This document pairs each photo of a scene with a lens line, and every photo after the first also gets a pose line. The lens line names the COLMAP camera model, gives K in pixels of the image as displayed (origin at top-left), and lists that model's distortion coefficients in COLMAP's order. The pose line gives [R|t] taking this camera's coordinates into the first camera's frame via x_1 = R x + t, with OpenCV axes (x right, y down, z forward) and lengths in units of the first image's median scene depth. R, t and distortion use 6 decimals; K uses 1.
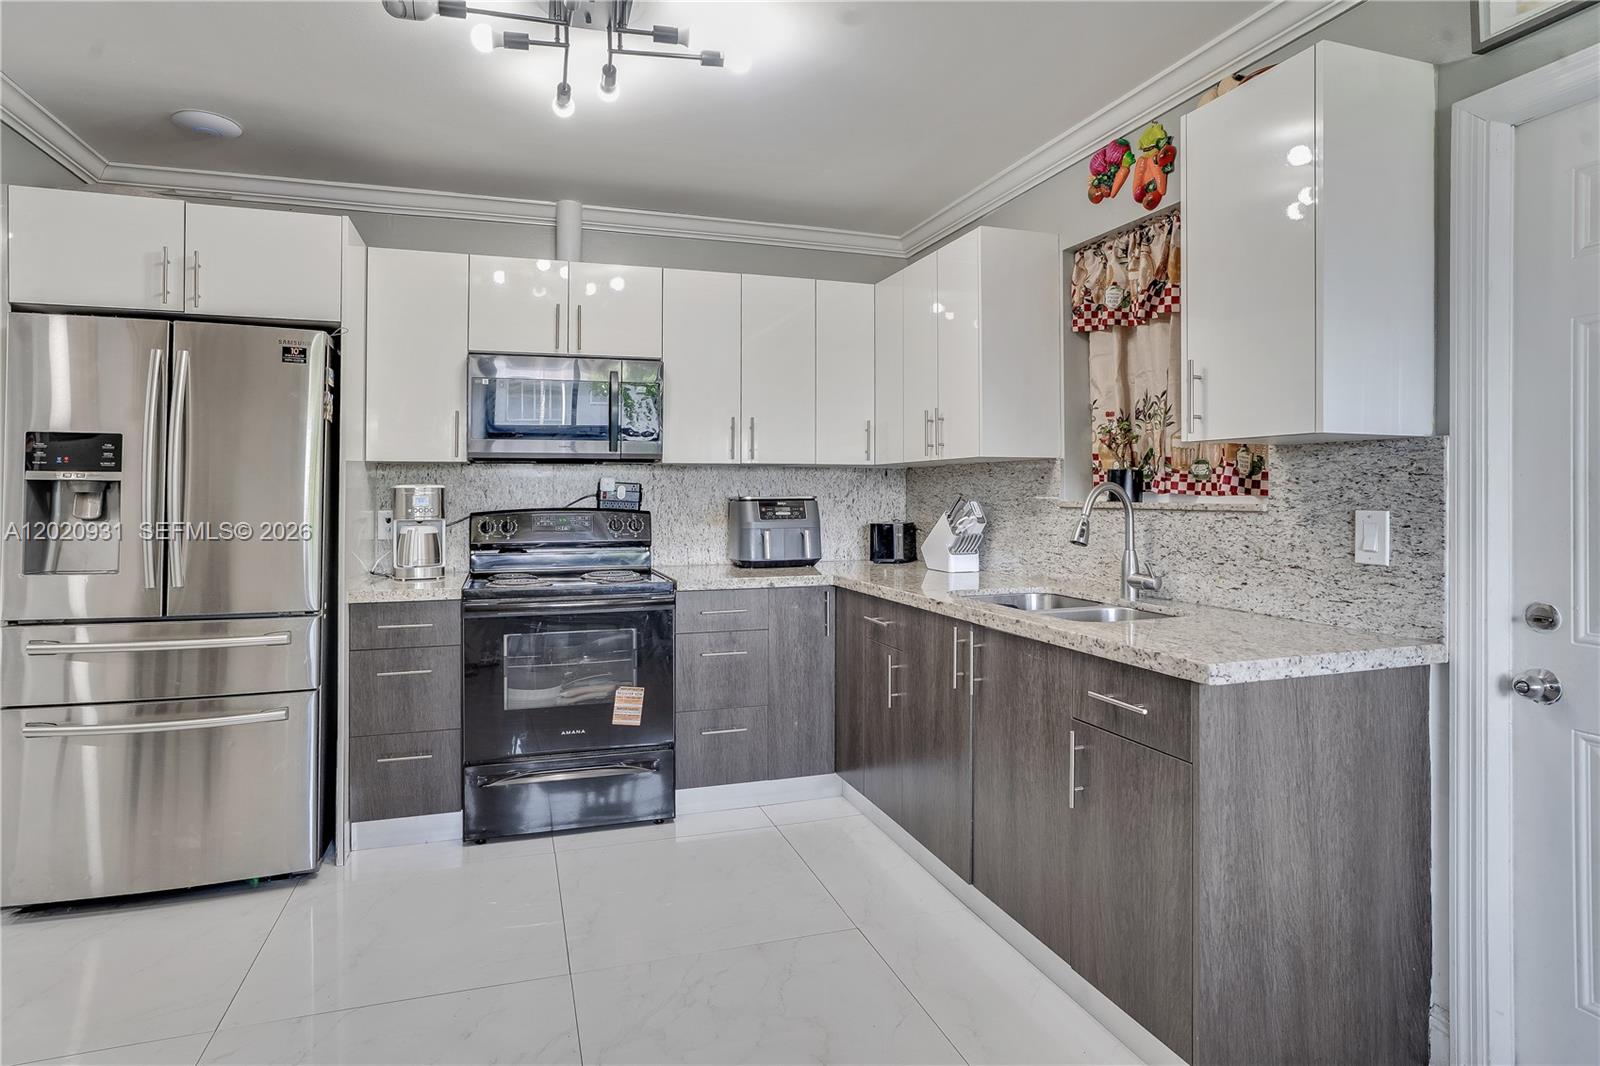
lens RADIAL K [[889.4, 0, 799.0], [0, 889.4, 481.5], [0, 0, 1]] dist [-0.017170, 0.000305]
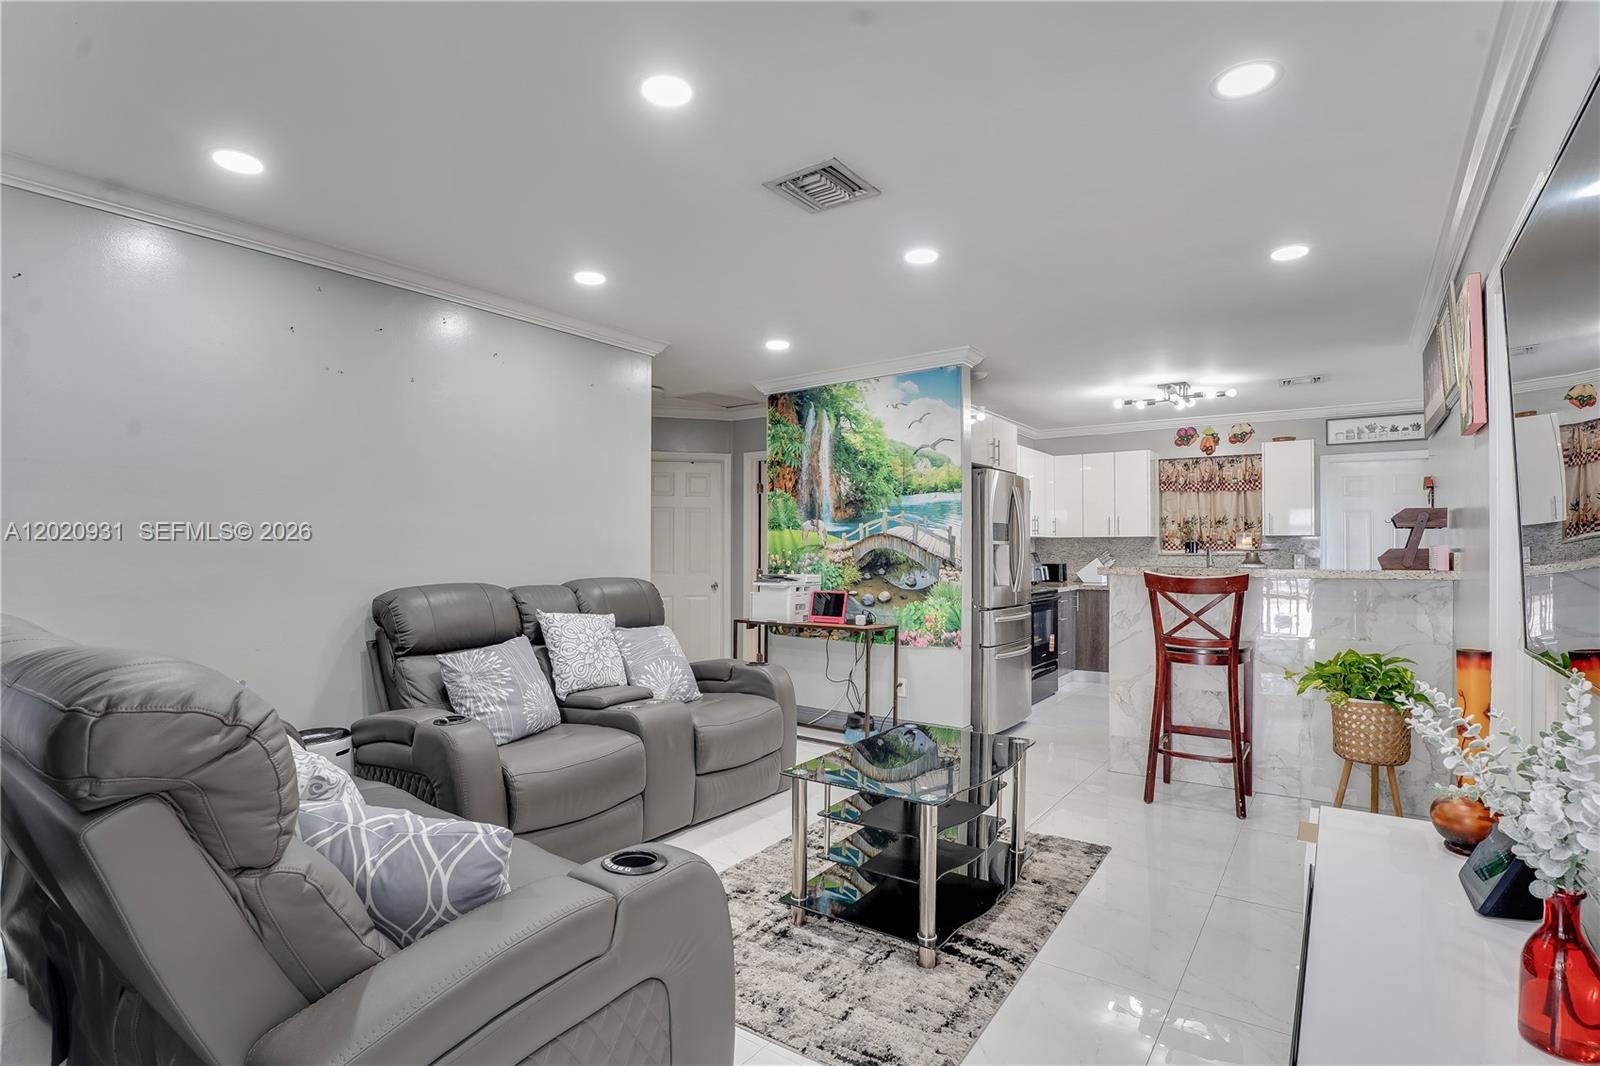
lens RADIAL K [[773.1, 0, 800.0], [0, 773.1, 533.0], [0, 0, 1]] dist [-0.071701, 0.021388]
pose [[0.807196, 0.012538, 0.590151, -2.098748], [-0.005465, 0.999890, -0.013769, -0.000494], [-0.590259, 0.007889, 0.807176, -0.238323]]
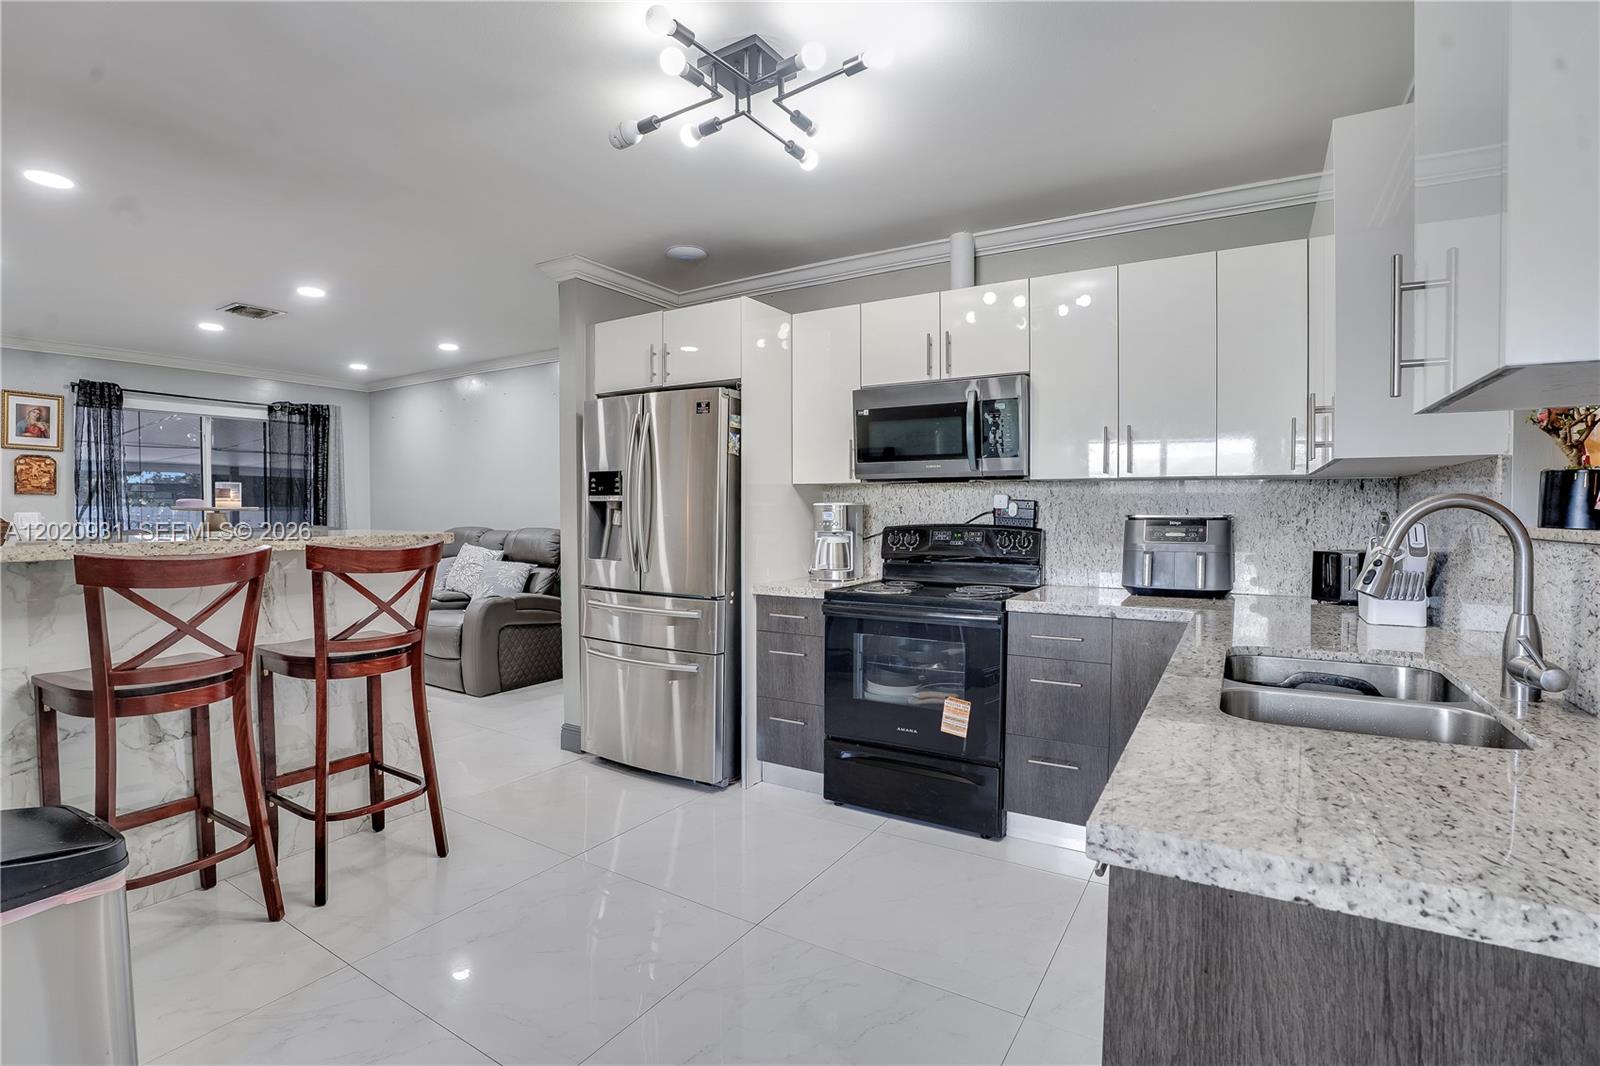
lens RADIAL K [[773.1, 0, 800.0], [0, 773.1, 533.0], [0, 0, 1]] dist [-0.071701, 0.021388]
pose [[0.634680, 0.024937, -0.772372, 0.402065], [0.006959, 0.999254, 0.037980, 0.004947], [0.772743, -0.029480, 0.634034, 0.323148]]
